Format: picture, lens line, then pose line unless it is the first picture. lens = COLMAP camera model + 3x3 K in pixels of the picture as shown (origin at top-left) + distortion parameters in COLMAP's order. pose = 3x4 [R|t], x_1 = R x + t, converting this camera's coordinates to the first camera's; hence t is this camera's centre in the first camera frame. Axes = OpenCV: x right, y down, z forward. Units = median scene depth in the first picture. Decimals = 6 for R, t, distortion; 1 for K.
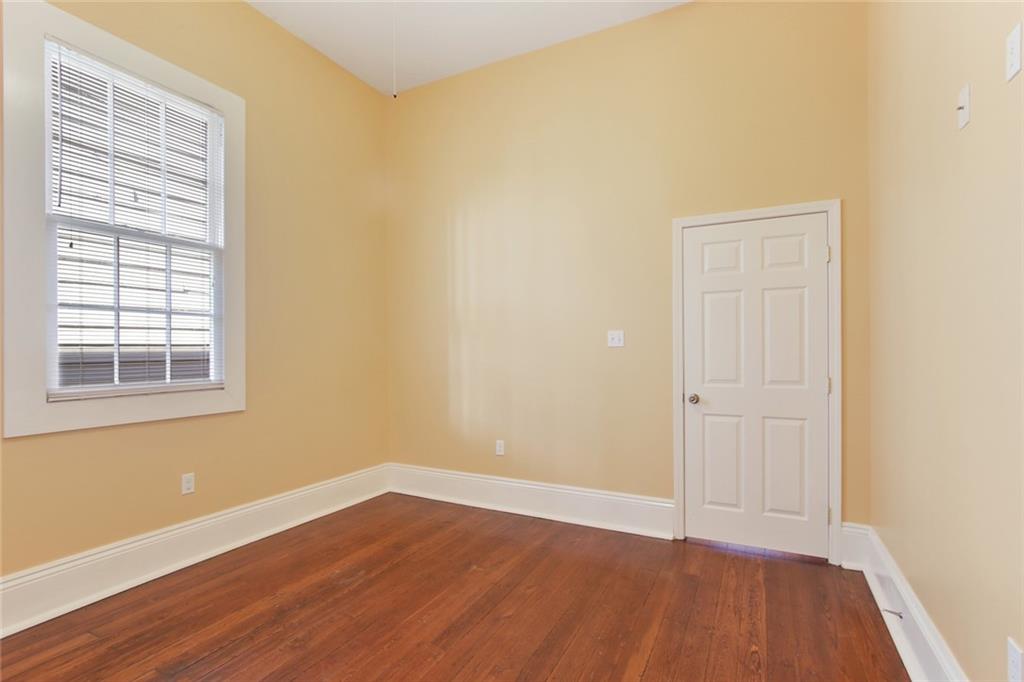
lens RADIAL K [[493.0, 0, 514.1], [0, 493.0, 357.3], [0, 0, 1]] dist [-0.010576, 0.004889]
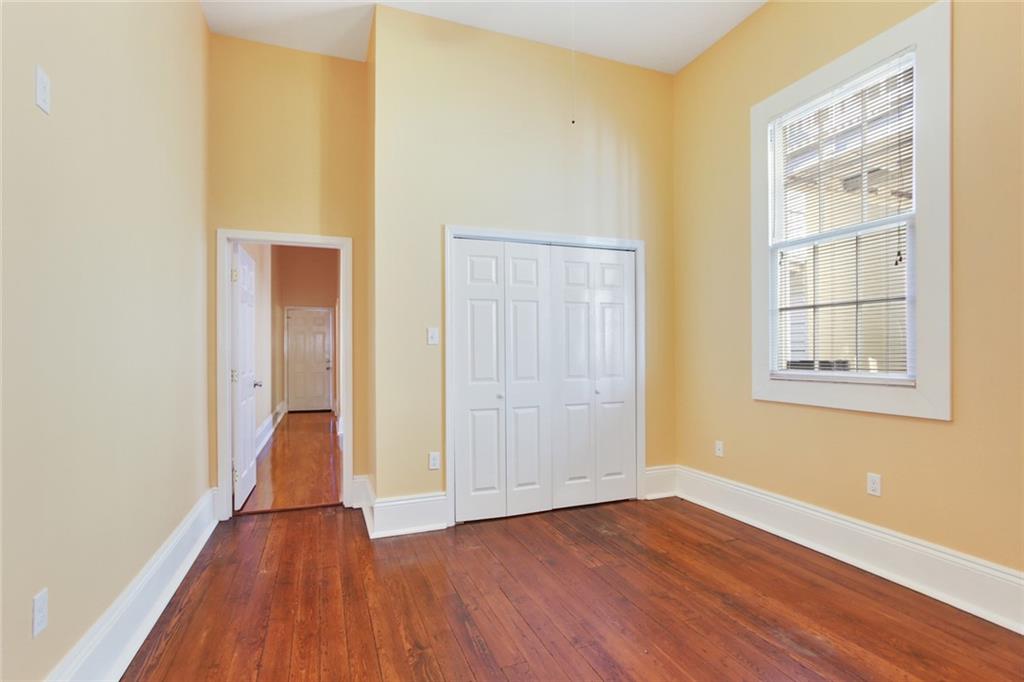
lens RADIAL K [[493.0, 0, 511.3], [0, 493.0, 345.8], [0, 0, 1]] dist [-0.010576, 0.004889]
pose [[-0.679906, 0.001766, -0.733297, 0.548011], [0.004496, 0.999988, -0.001761, -0.007646], [0.733285, -0.004494, -0.679906, 1.275615]]
